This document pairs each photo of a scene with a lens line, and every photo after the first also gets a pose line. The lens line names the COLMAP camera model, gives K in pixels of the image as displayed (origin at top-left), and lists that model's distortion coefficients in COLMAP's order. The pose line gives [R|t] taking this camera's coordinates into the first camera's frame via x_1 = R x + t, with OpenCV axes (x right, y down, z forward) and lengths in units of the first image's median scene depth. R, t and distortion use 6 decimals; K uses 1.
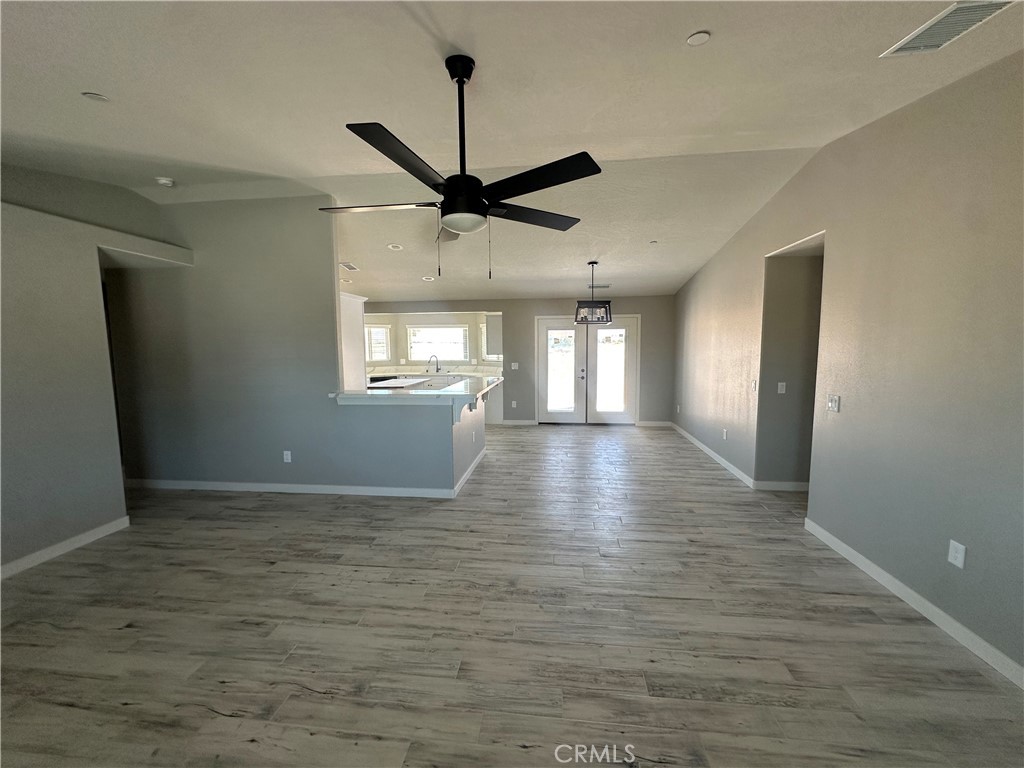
lens RADIAL K [[409.5, 0, 513.4], [0, 409.5, 382.1], [0, 0, 1]] dist [-0.002619, 0.000417]
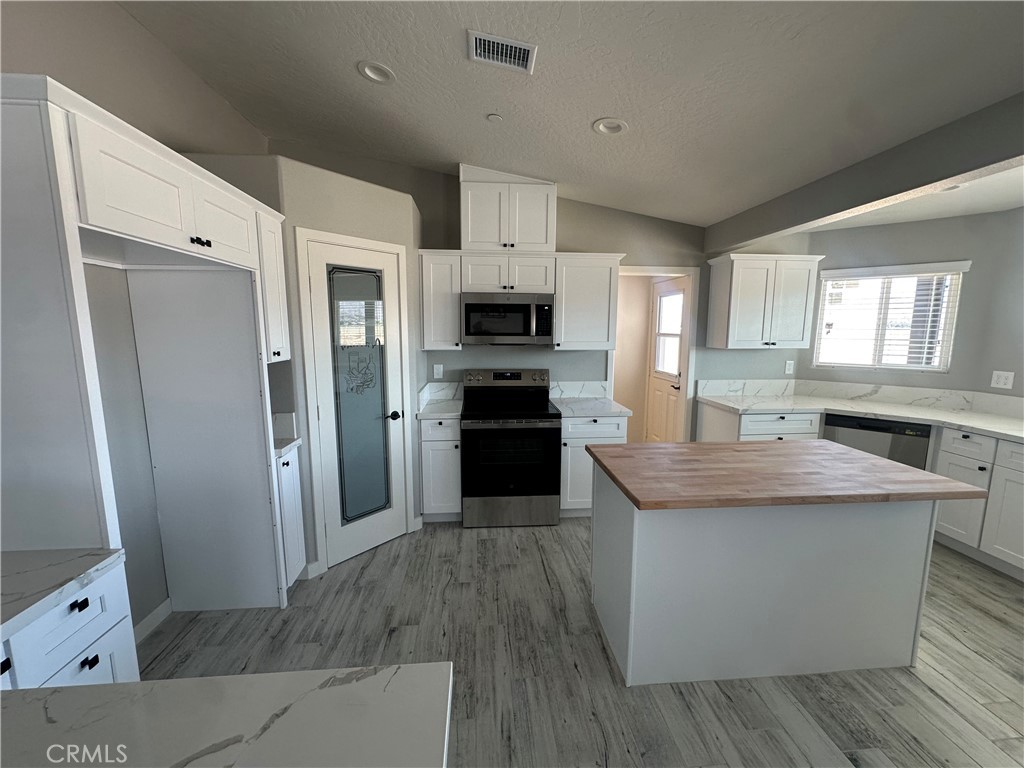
lens RADIAL K [[409.5, 0, 510.6], [0, 409.5, 386.2], [0, 0, 1]] dist [-0.002619, 0.000417]
pose [[0.198643, 0.154535, -0.967812, -0.106104], [-0.101485, 0.985426, 0.136518, -0.111703], [0.974803, 0.071100, 0.211431, 1.290184]]
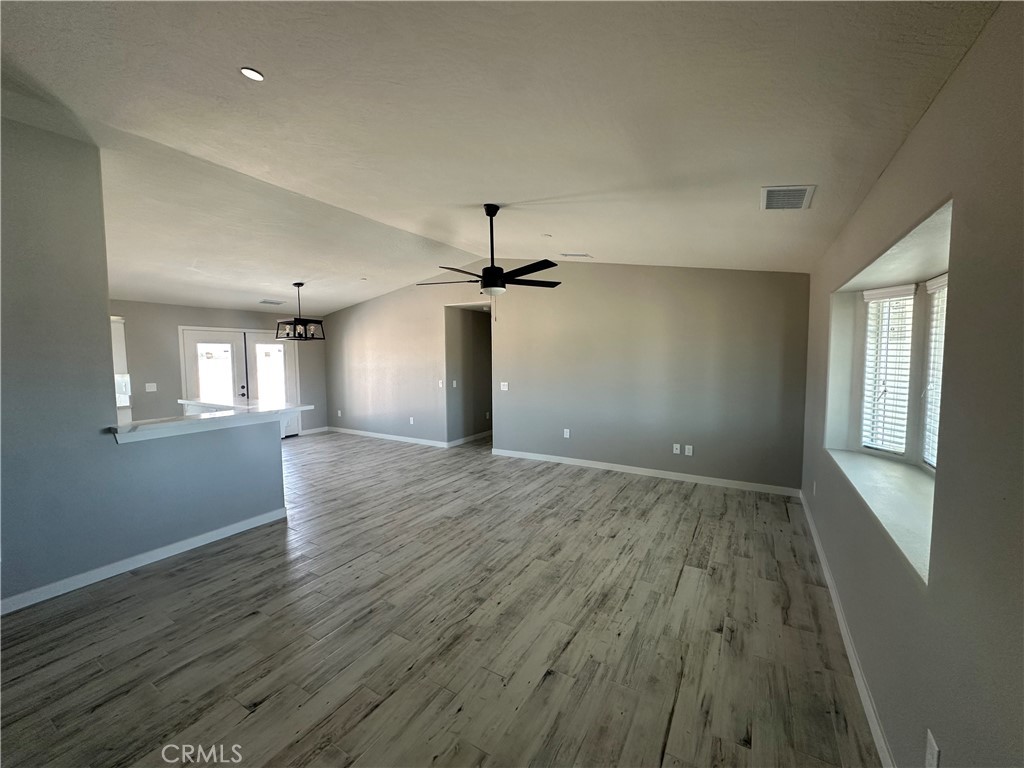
lens RADIAL K [[409.5, 0, 510.8], [0, 409.5, 383.6], [0, 0, 1]] dist [-0.002619, 0.000417]
pose [[0.410000, -0.056646, 0.910325, -0.751265], [0.089452, 0.995755, 0.021673, -0.003110], [-0.907688, 0.072544, 0.413327, 0.086271]]
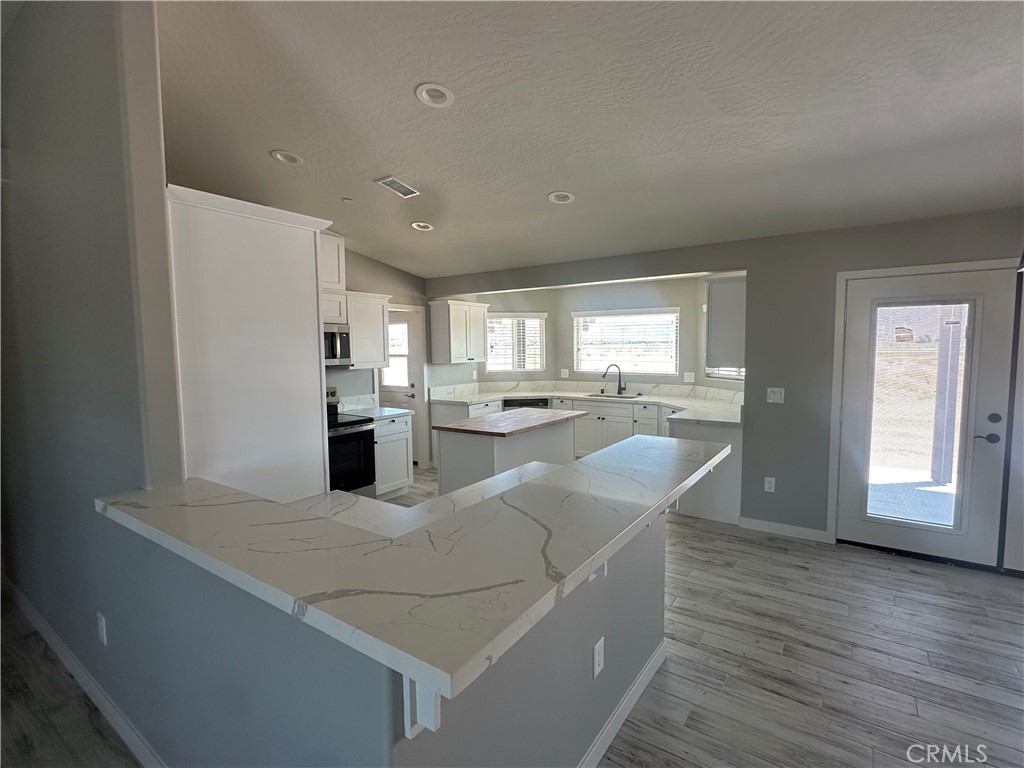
lens RADIAL K [[484.2, 0, 513.4], [0, 484.2, 382.7], [0, 0, 1]] dist [-0.002427, 0.000083]
pose [[0.878496, 0.037451, -0.476279, 0.005711], [-0.045621, 0.998943, -0.005597, -0.064480], [0.475566, 0.026645, 0.879277, 0.757054]]
